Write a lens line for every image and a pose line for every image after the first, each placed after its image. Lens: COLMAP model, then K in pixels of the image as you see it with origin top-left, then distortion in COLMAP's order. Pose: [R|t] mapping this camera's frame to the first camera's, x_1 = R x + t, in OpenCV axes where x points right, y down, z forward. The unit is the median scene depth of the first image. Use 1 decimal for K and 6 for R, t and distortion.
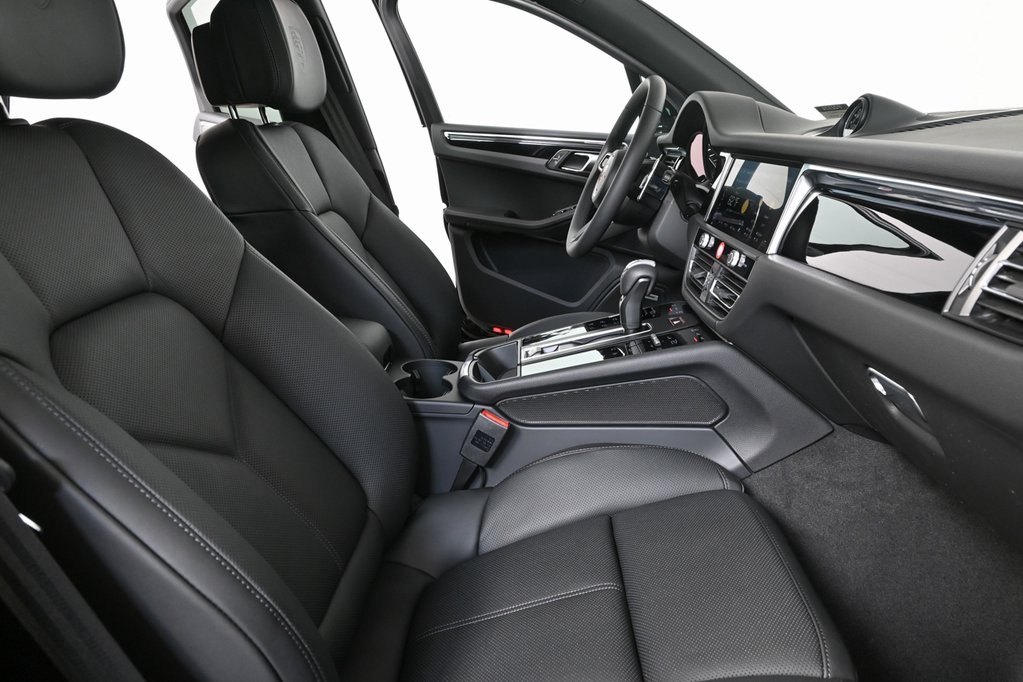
lens RADIAL K [[696.9, 0, 511.5], [0, 696.9, 341.0], [0, 0, 1]] dist [-0.005567, -0.000402]
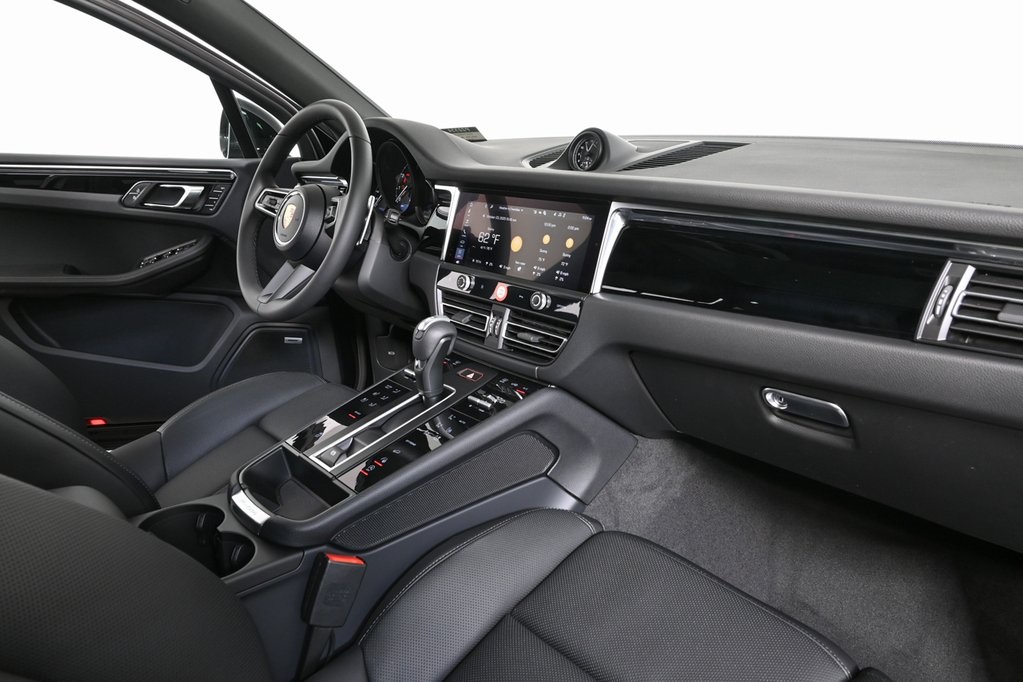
lens RADIAL K [[695.0, 0, 511.5], [0, 695.0, 341.0], [0, 0, 1]] dist [-0.004718, -0.001804]
pose [[0.732818, -0.206207, 0.648426, -0.322677], [0.207951, 0.975250, 0.075125, -0.135405], [-0.647869, 0.079788, 0.757562, 0.281937]]
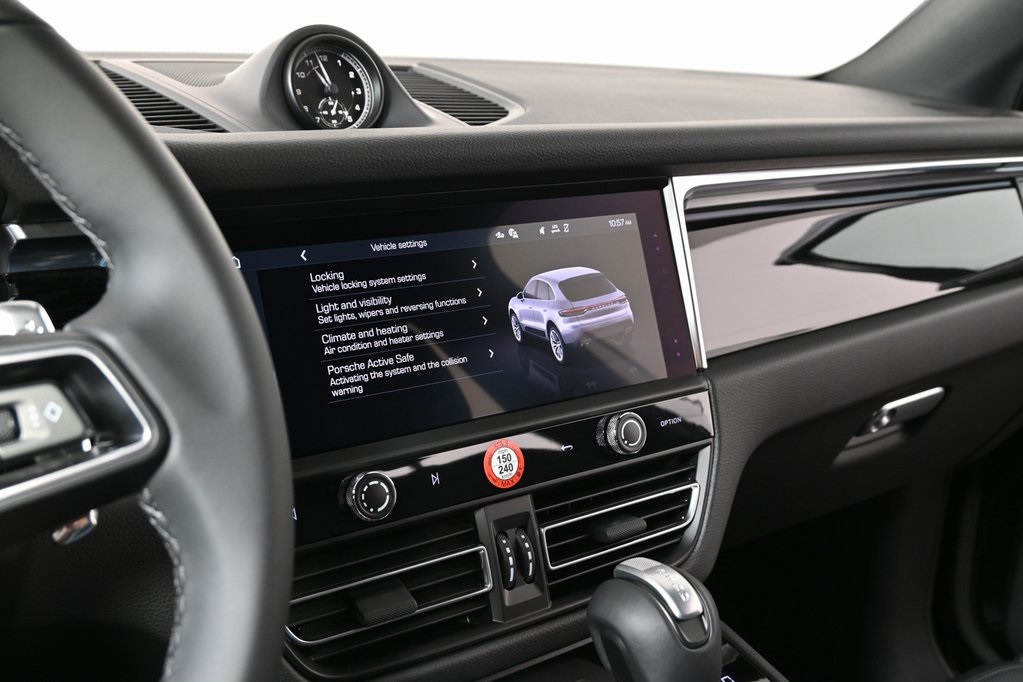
lens RADIAL K [[1160.7, 0, 511.5], [0, 1160.7, 341.0], [0, 0, 1]] dist [0.014441, 0.010108]
pose [[-0.607693, -0.190554, 0.770972, -0.137064], [0.229131, 0.887437, 0.399944, -0.418064], [-0.760400, 0.419697, -0.495627, 1.270095]]
